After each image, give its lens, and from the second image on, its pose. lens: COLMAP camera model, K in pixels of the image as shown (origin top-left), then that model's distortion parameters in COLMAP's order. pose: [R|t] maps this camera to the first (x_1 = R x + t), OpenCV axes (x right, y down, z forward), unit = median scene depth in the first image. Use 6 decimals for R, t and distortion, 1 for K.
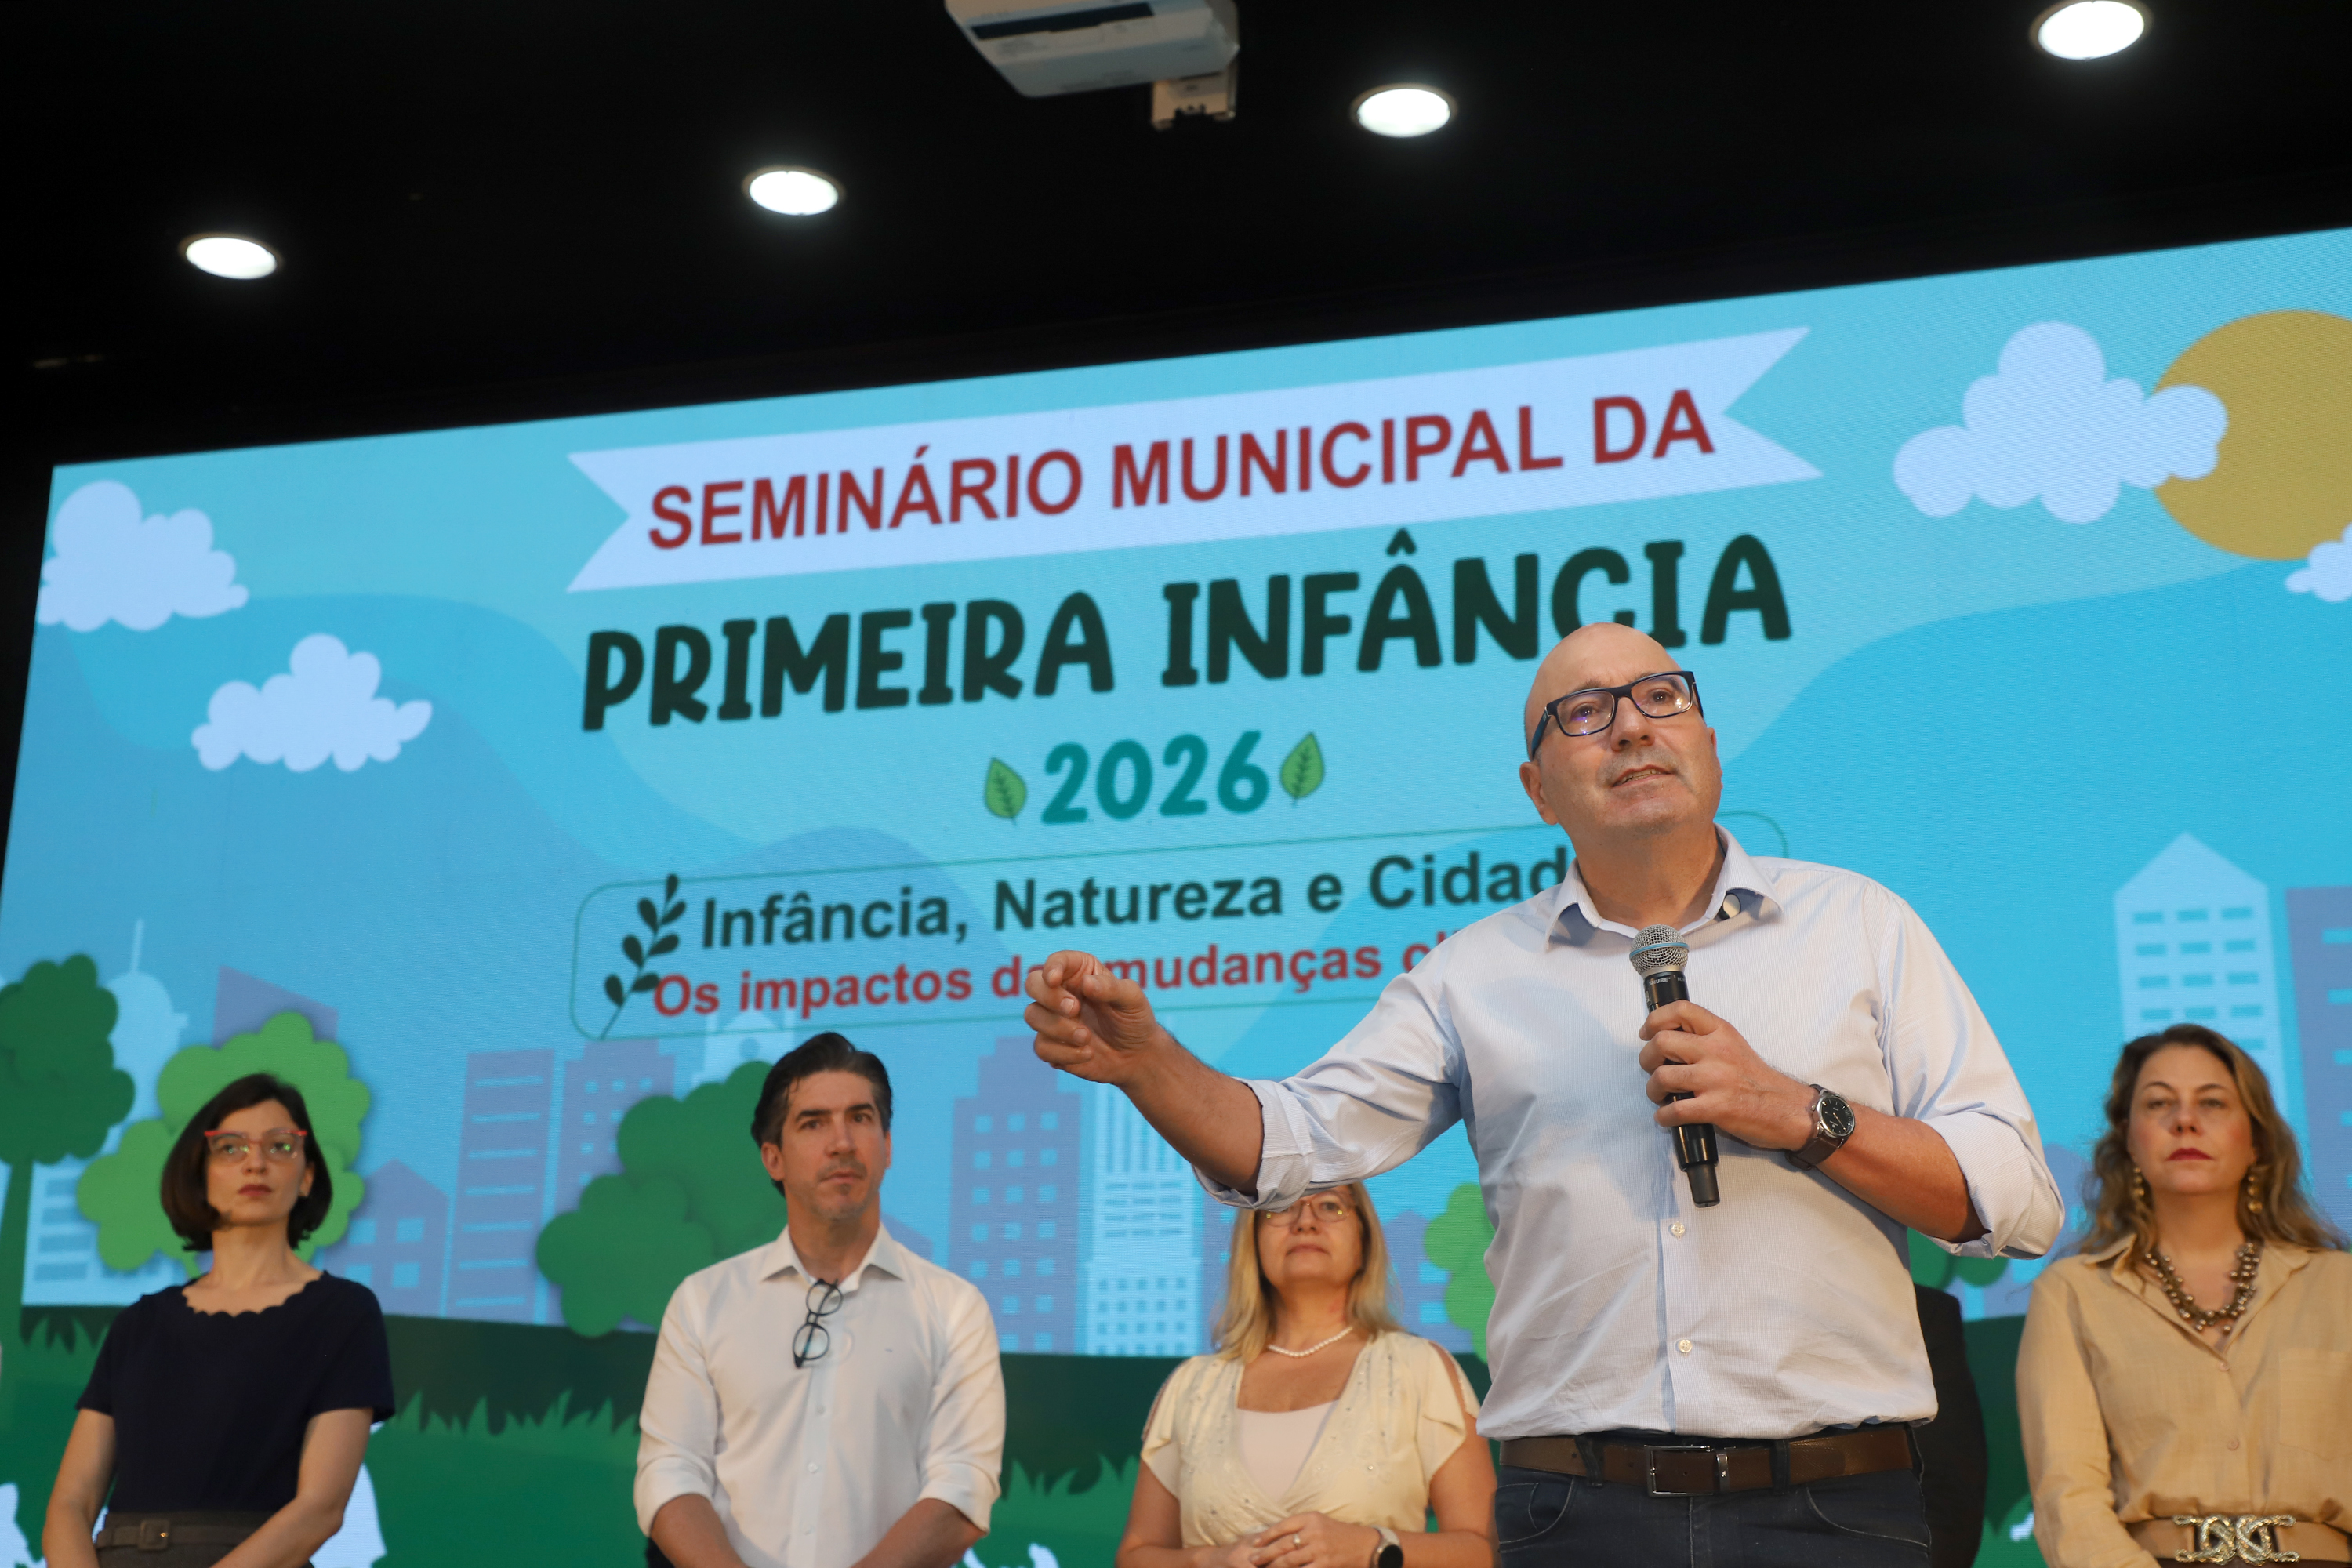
lens RADIAL K [[3428.7, 0, 1174.9], [0, 3428.7, 779.9], [0, 0, 1]] dist [0.190191, 0.000000]
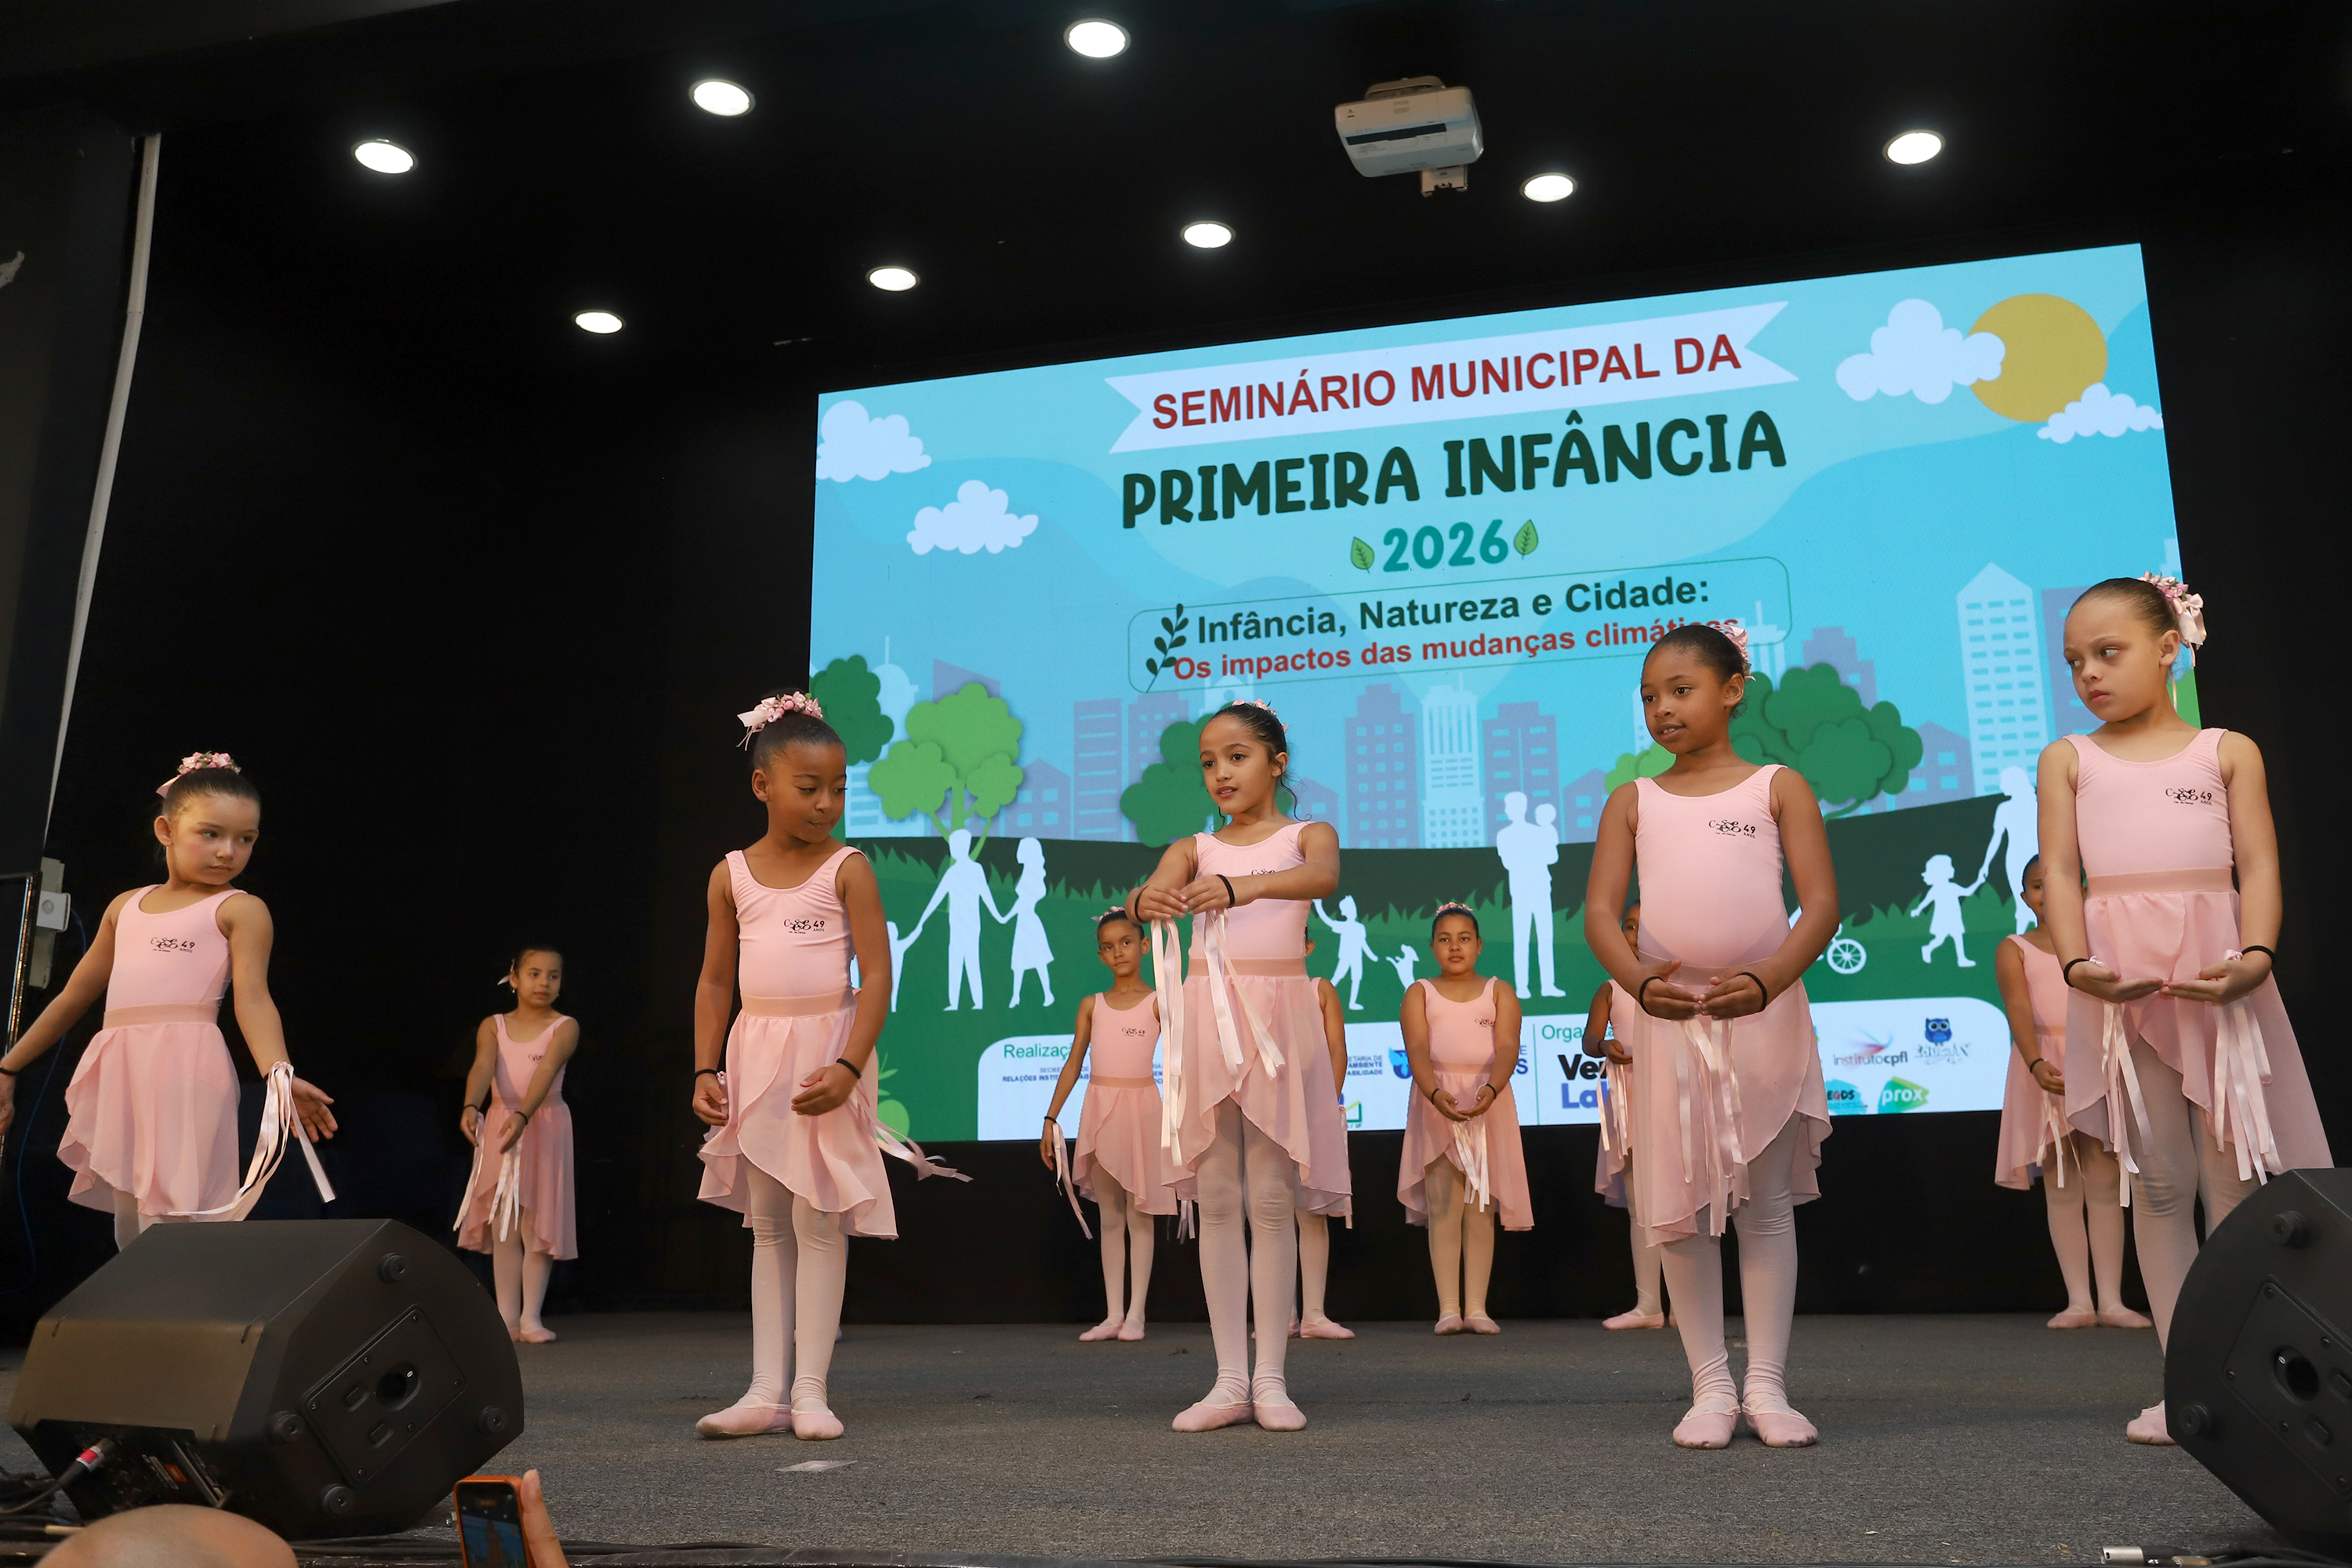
lens RADIAL K [[1706.7, 0, 1178.2], [0, 1706.7, 791.6], [0, 0, 1]] dist [-0.047044, 0.006085]
pose [[0.996339, -0.032080, 0.079241, -0.226748], [0.022293, 0.992349, 0.121436, 0.016219], [-0.082530, -0.119225, 0.989431, 0.072128]]
